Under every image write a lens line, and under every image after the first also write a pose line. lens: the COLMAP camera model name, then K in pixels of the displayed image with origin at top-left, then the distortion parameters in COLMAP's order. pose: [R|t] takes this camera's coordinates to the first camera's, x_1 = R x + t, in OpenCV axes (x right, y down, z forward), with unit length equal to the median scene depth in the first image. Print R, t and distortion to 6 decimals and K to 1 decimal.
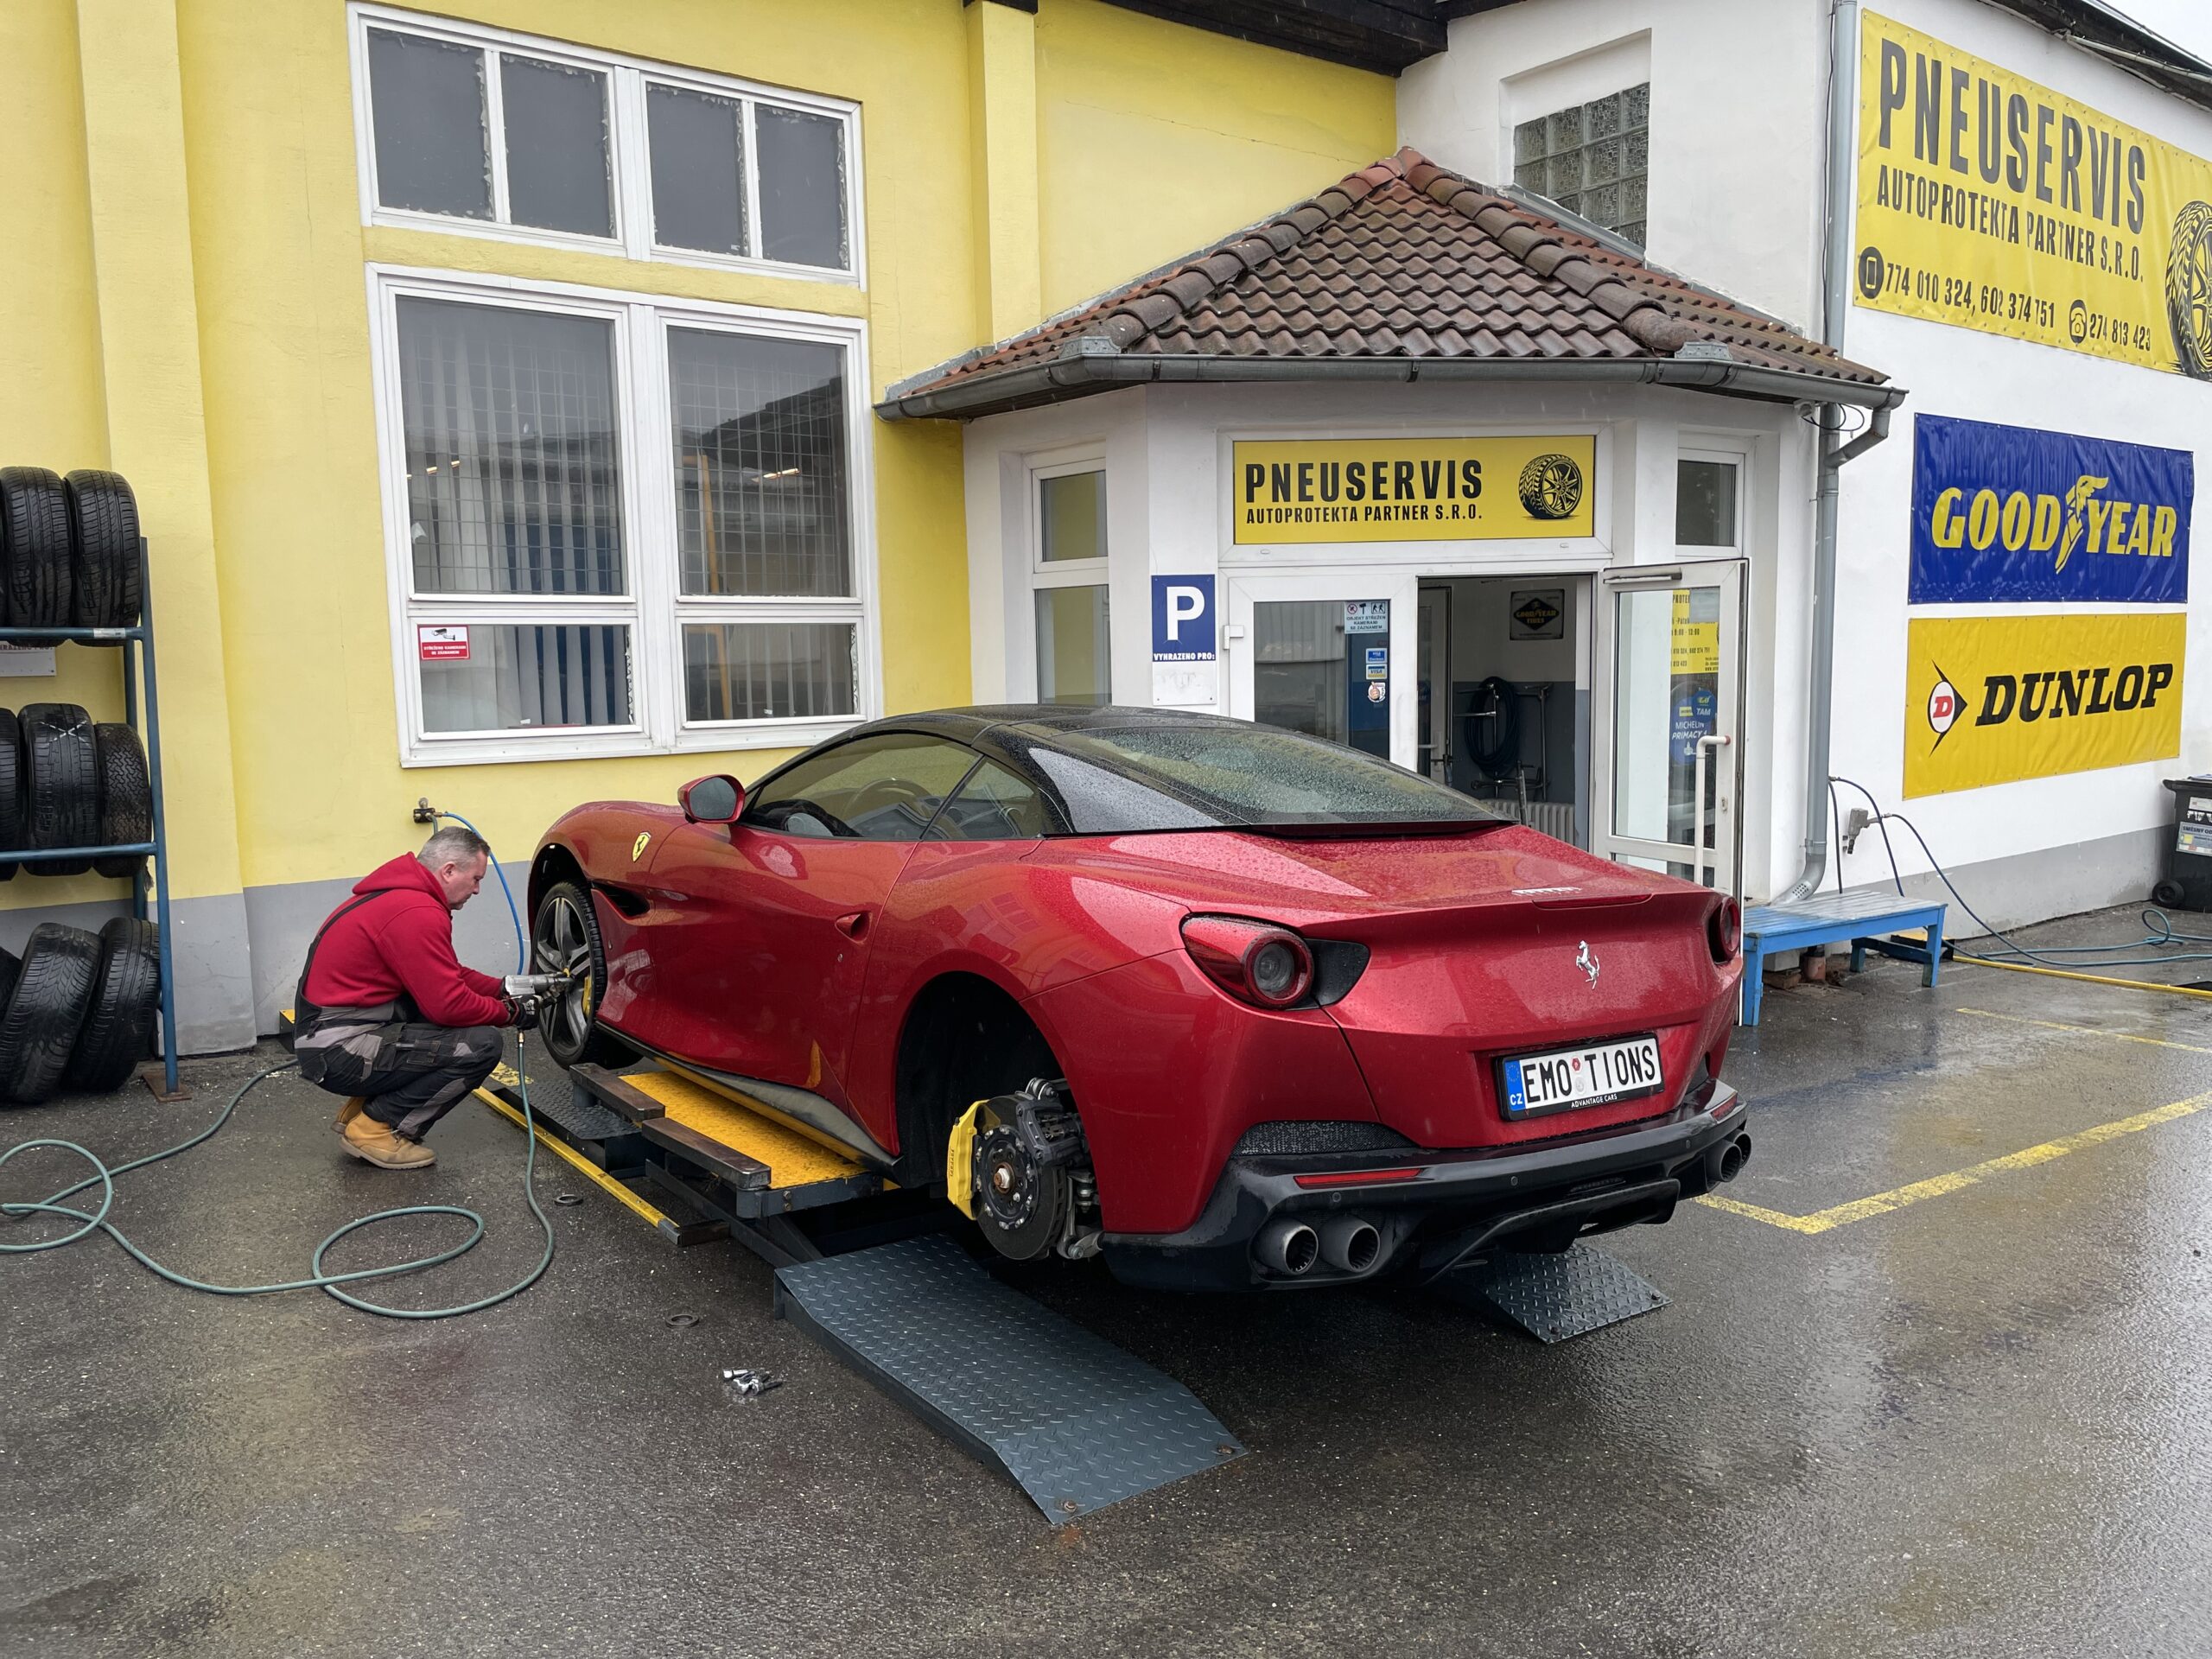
lens RADIAL K [[1669.7, 0, 1093.1], [0, 1669.7, 835.9], [0, 0, 1]] dist [0.080353, -0.103403]
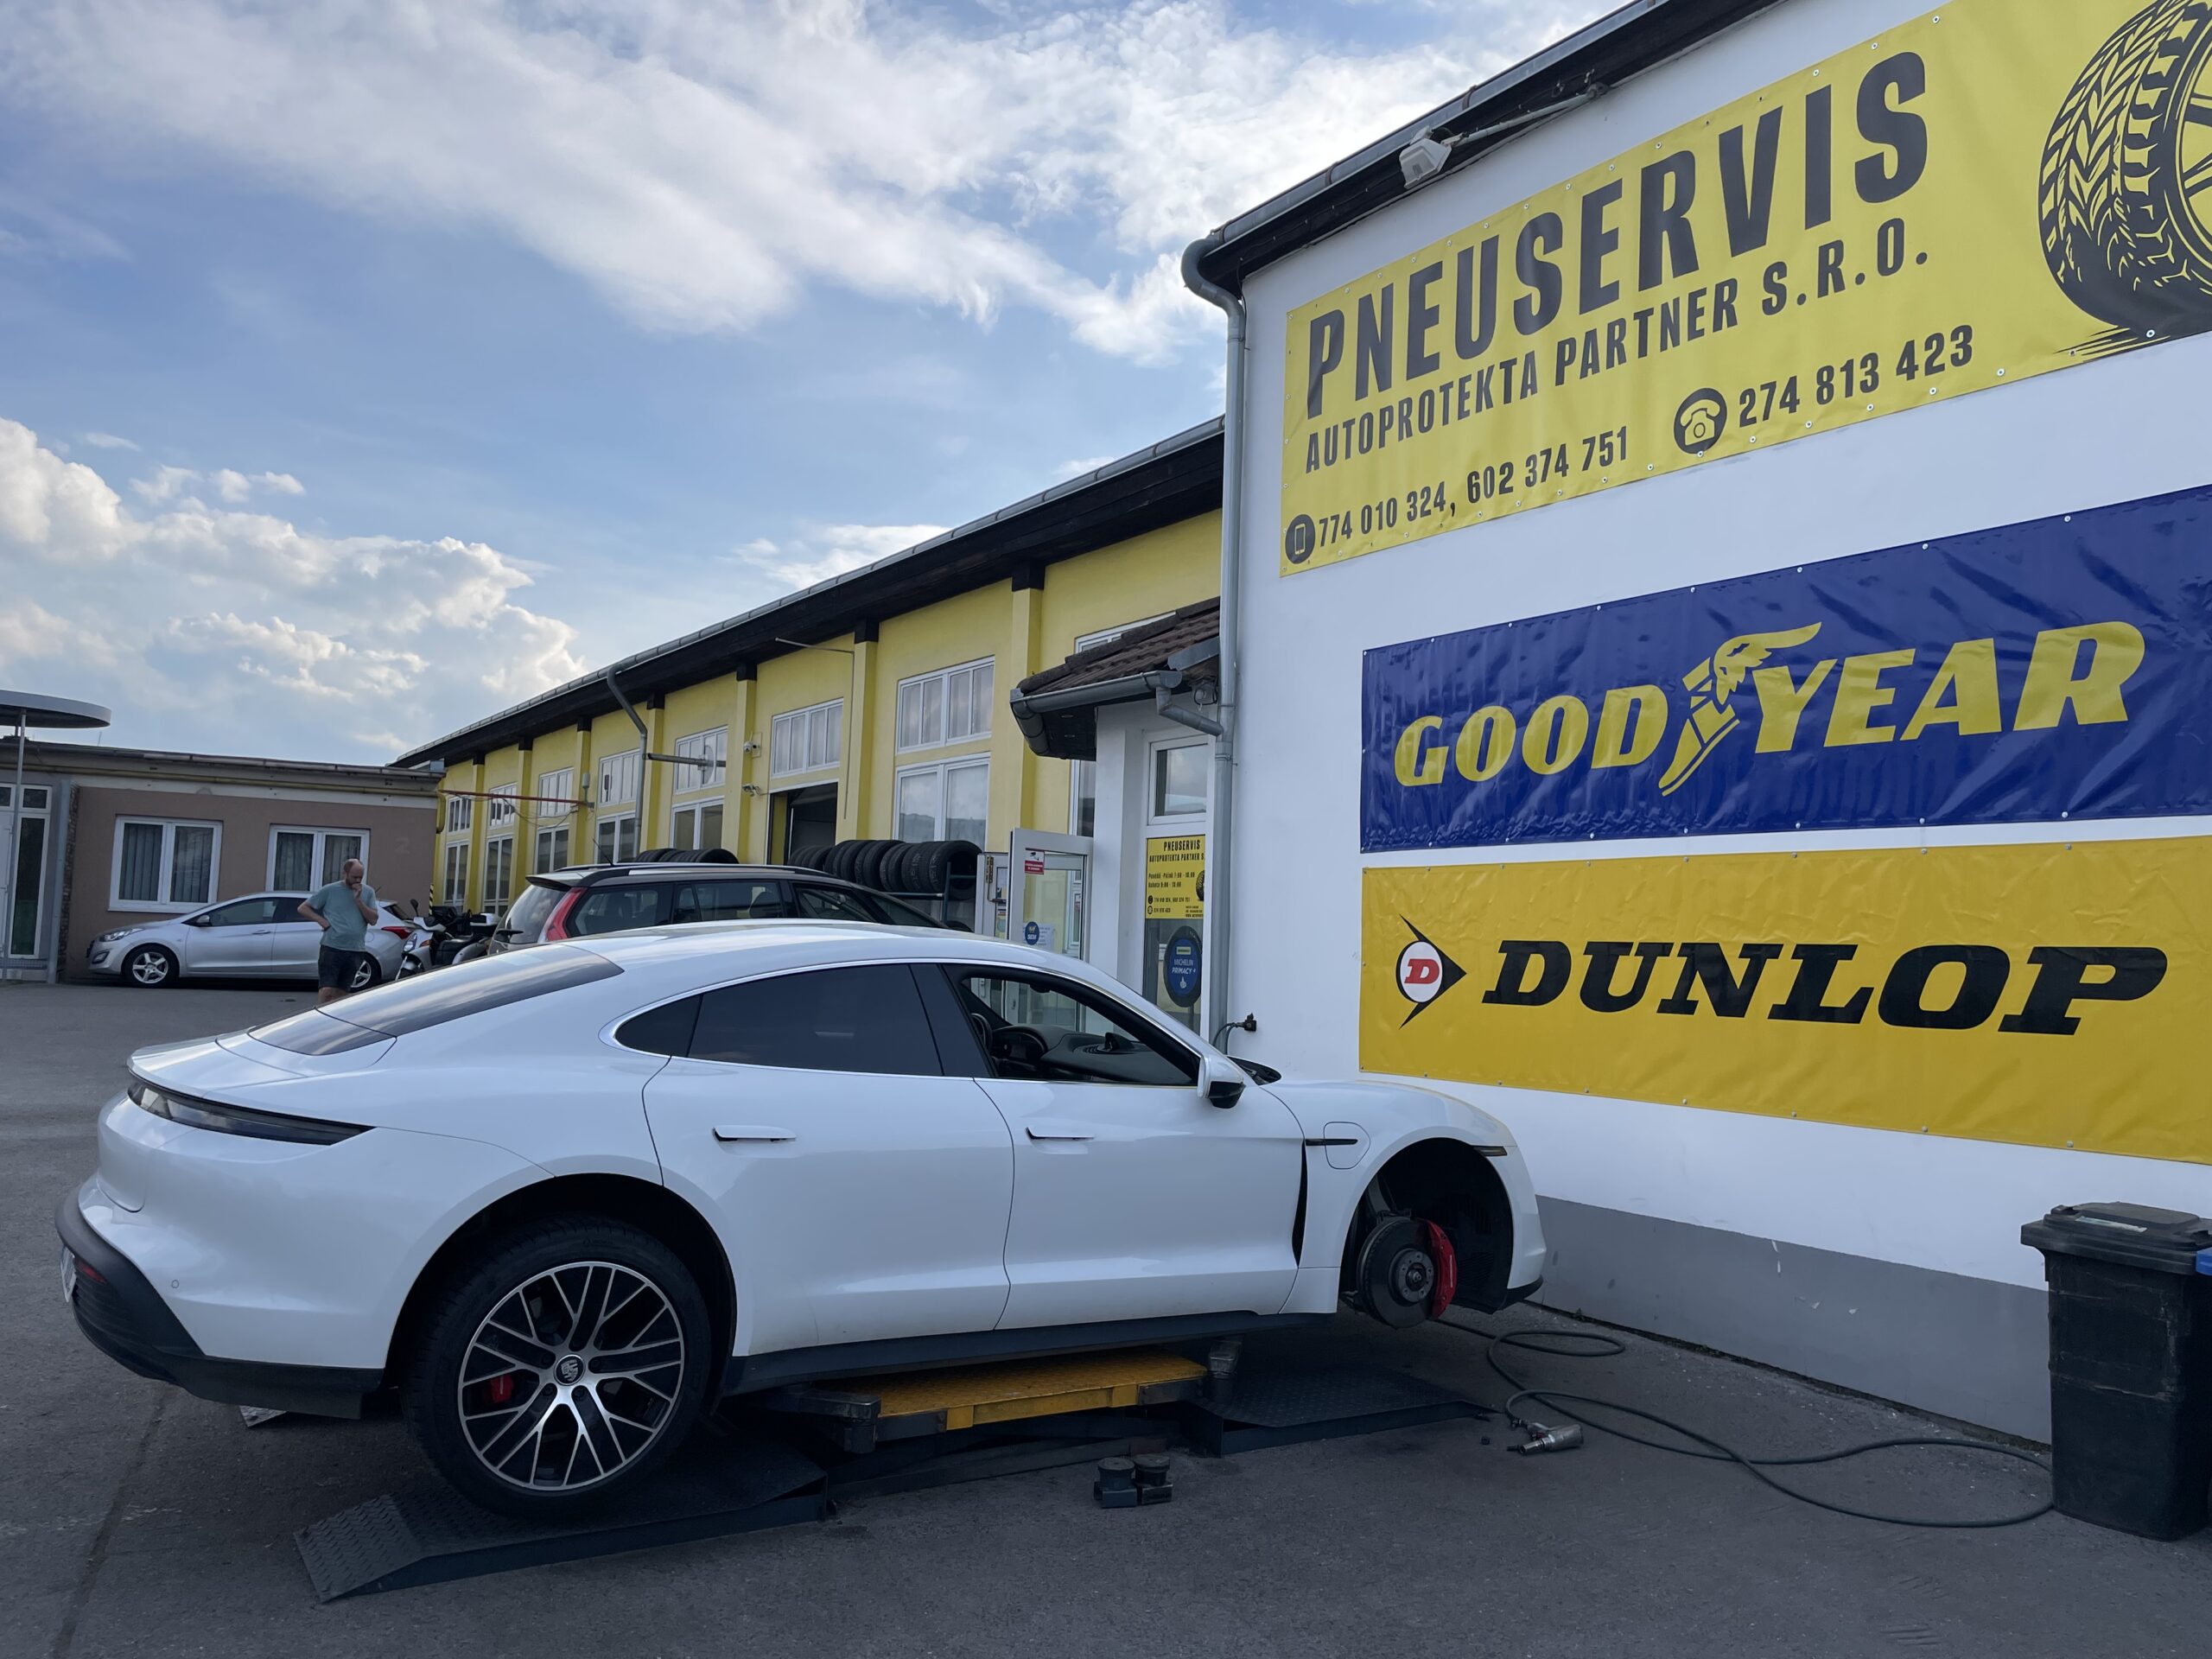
lens RADIAL K [[1669.7, 0, 1093.1], [0, 1669.7, 835.9], [0, 0, 1]] dist [0.080353, -0.103403]
pose [[-0.093208, -0.052442, -0.994265, 1.422877], [-0.144439, 0.988760, -0.038611, -0.092431], [0.985114, 0.140012, -0.099735, 0.967198]]
